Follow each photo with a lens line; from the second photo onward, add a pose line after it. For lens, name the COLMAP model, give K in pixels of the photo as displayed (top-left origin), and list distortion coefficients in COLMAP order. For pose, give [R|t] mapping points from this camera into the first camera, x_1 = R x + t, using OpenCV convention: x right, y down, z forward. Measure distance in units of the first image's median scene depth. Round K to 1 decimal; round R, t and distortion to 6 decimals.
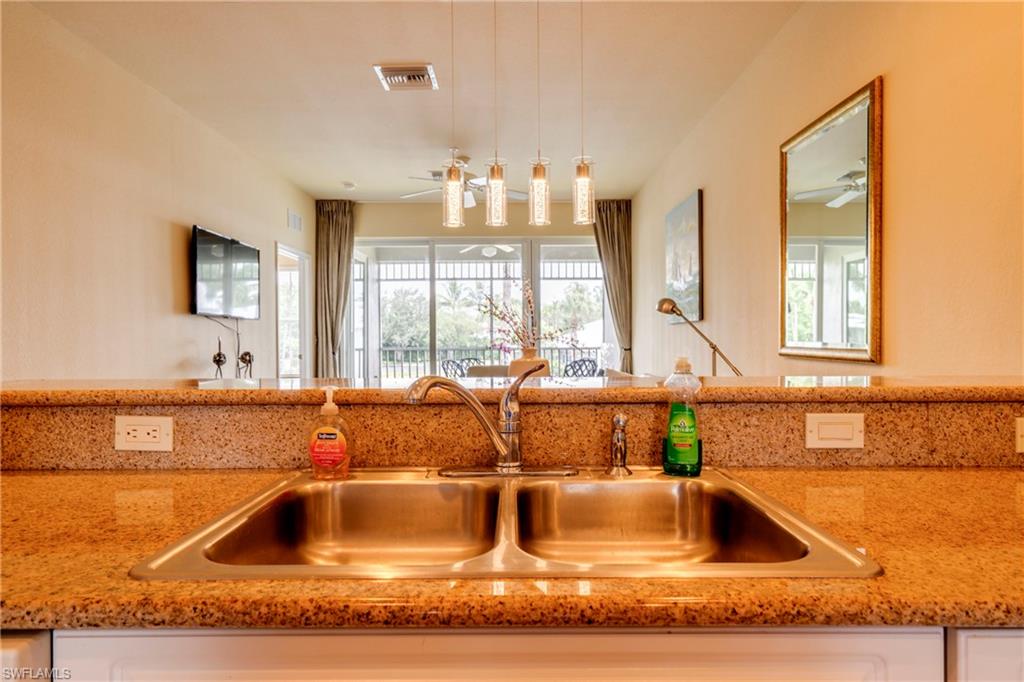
lens RADIAL K [[617.8, 0, 511.8], [0, 617.8, 341.6], [0, 0, 1]] dist [0.002726, -0.001412]
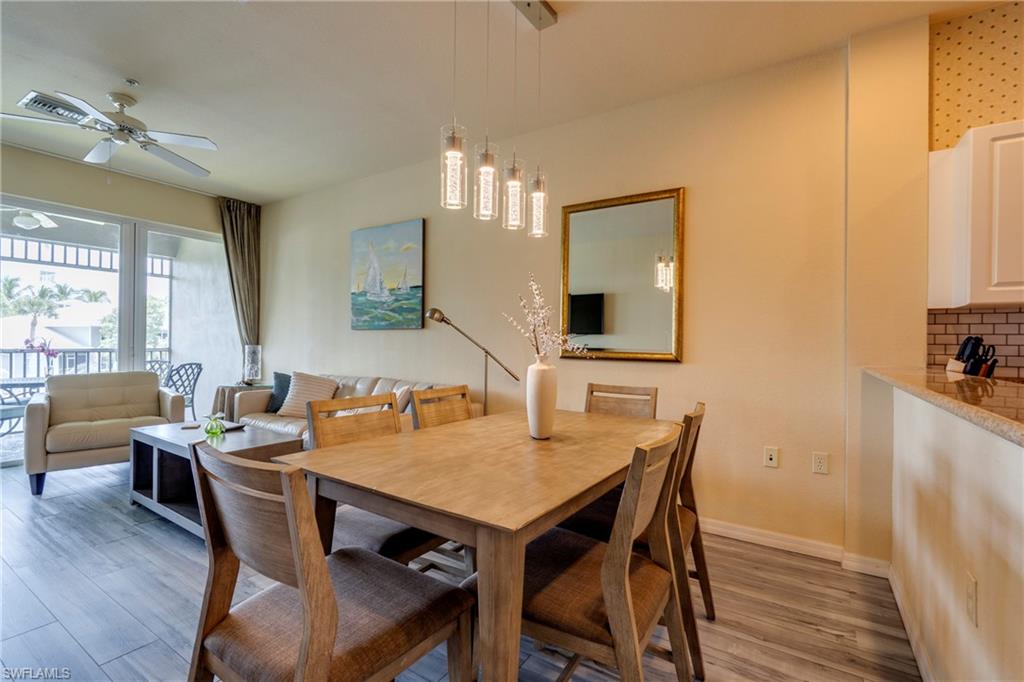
lens RADIAL K [[462.1, 0, 508.8], [0, 462.1, 342.3], [0, 0, 1]] dist [-0.004023, 0.002023]
pose [[0.547339, 0.010592, 0.836844, -0.351593], [-0.009050, 0.999936, -0.006738, -0.002504], [-0.836862, -0.003885, 0.547400, 0.371771]]
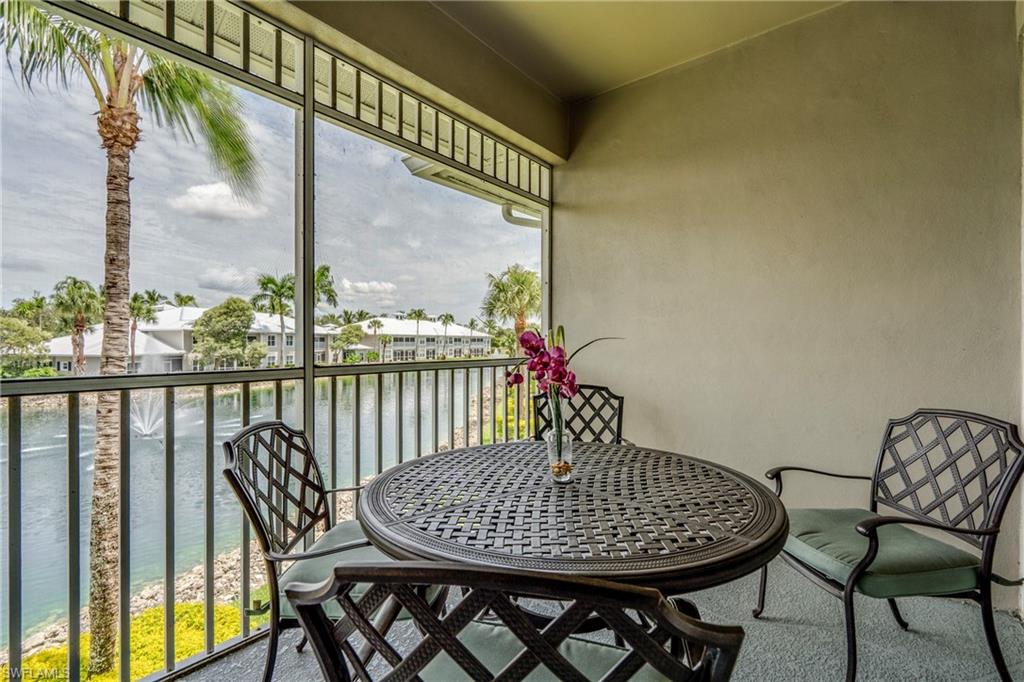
lens RADIAL K [[462.1, 0, 511.7], [0, 462.1, 342.5], [0, 0, 1]] dist [-0.004023, 0.002023]
pose [[0.626057, 0.005696, 0.779756, -0.286355], [-0.000354, 0.999975, -0.007021, 0.000544], [-0.779777, 0.004119, 0.626044, 1.735460]]
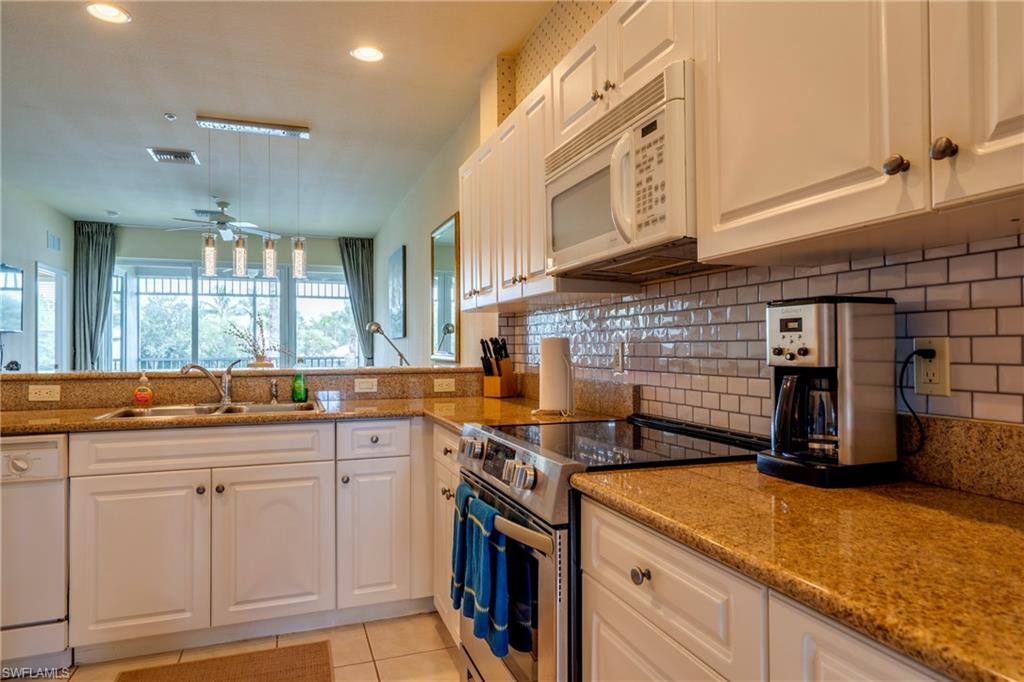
lens RADIAL K [[617.8, 0, 515.0], [0, 617.8, 340.7], [0, 0, 1]] dist [0.002726, -0.001412]
pose [[0.939657, 0.004641, 0.342086, 0.058476], [0.001846, 0.999825, -0.018633, 0.001768], [-0.342112, 0.018140, 0.939484, -0.431566]]
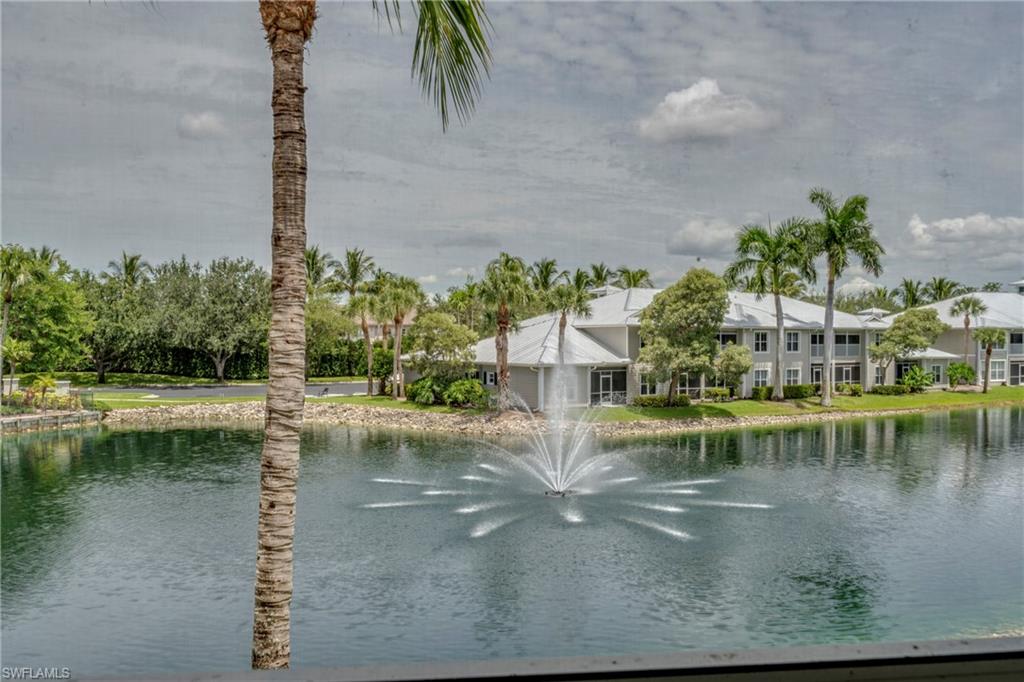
lens RADIAL K [[870.7, 0, 503.9], [0, 870.7, 337.8], [0, 0, 1]] dist [0.016109, -0.020289]
pose [[0.994123, 0.007465, 0.108000, 0.131629], [-0.006521, 0.999937, -0.009086, -0.058192], [-0.108061, 0.008328, 0.994109, 1.950228]]
